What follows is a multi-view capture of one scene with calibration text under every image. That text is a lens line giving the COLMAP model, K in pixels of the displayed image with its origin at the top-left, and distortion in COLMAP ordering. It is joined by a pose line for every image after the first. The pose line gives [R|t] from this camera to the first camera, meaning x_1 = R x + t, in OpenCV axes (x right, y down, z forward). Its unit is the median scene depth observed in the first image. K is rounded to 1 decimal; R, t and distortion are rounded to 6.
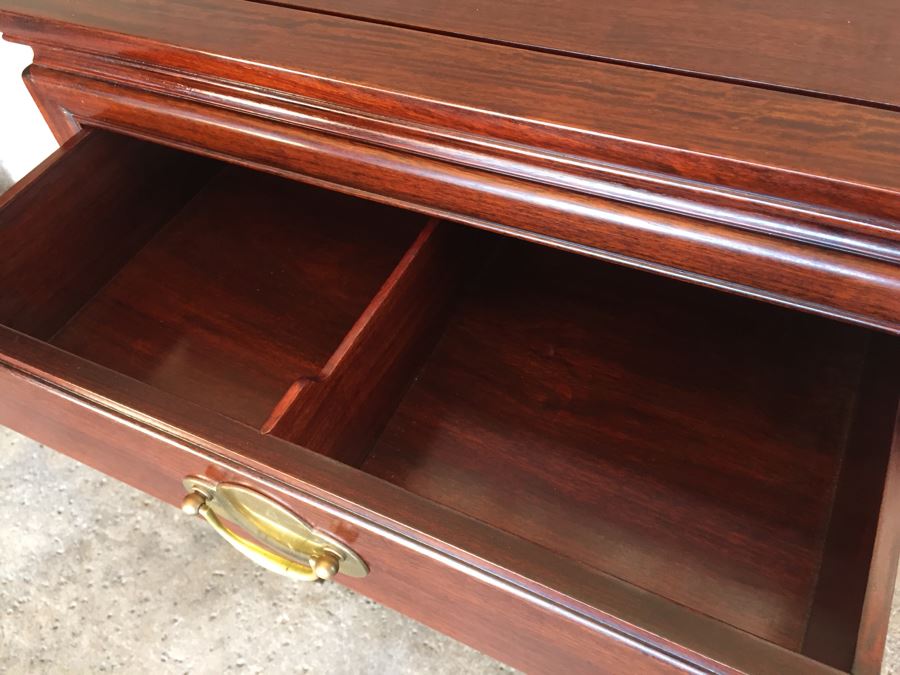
lens RADIAL K [[778.5, 0, 449.8], [0, 778.5, 335.6], [0, 0, 1]] dist [0.087009, -0.134876]
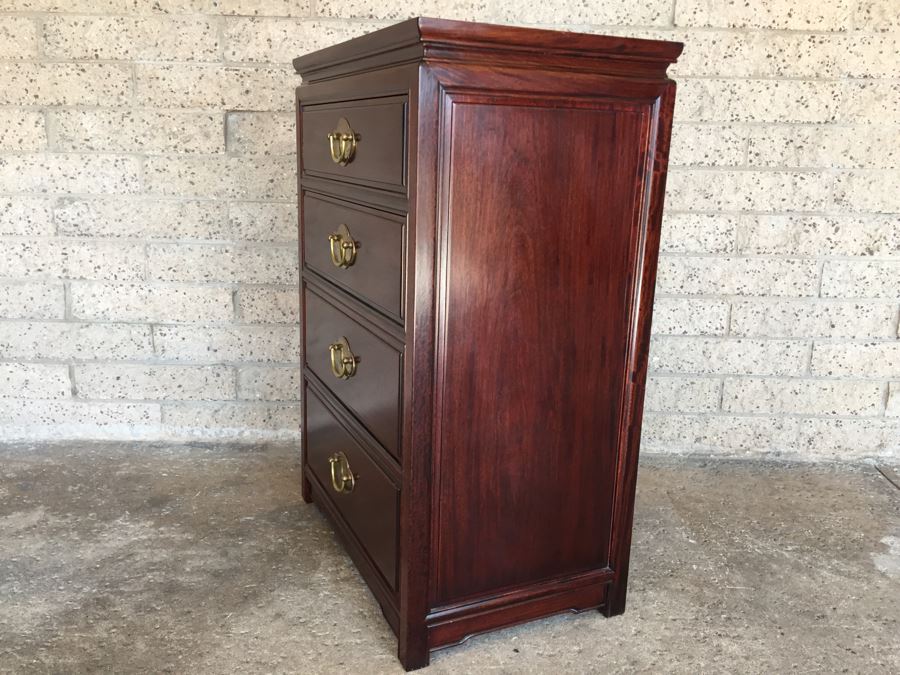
lens RADIAL K [[778.5, 0, 446.1], [0, 778.5, 331.4], [0, 0, 1]] dist [0.087009, -0.134876]
pose [[0.898220, 0.014397, 0.439311, -0.566352], [0.252627, 0.800985, -0.542772, 0.724559], [-0.359696, 0.598511, 0.715824, -0.135004]]
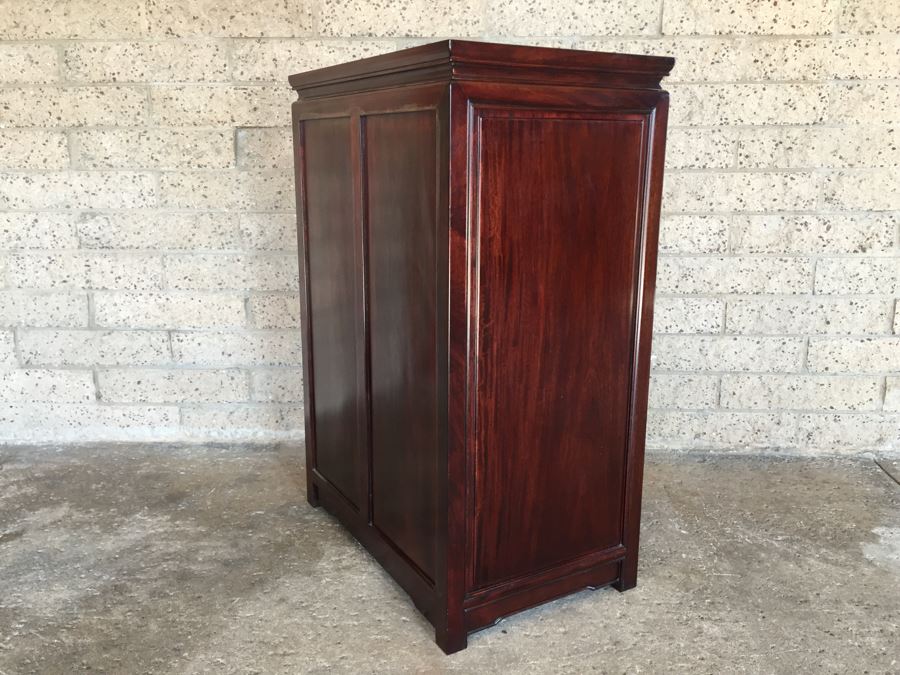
lens RADIAL K [[778.5, 0, 445.4], [0, 778.5, 331.8], [0, 0, 1]] dist [0.087009, -0.134876]
pose [[0.915321, 0.005108, 0.402693, -0.538347], [0.242366, 0.791585, -0.560939, 0.785698], [-0.321631, 0.611038, 0.723316, -0.193382]]
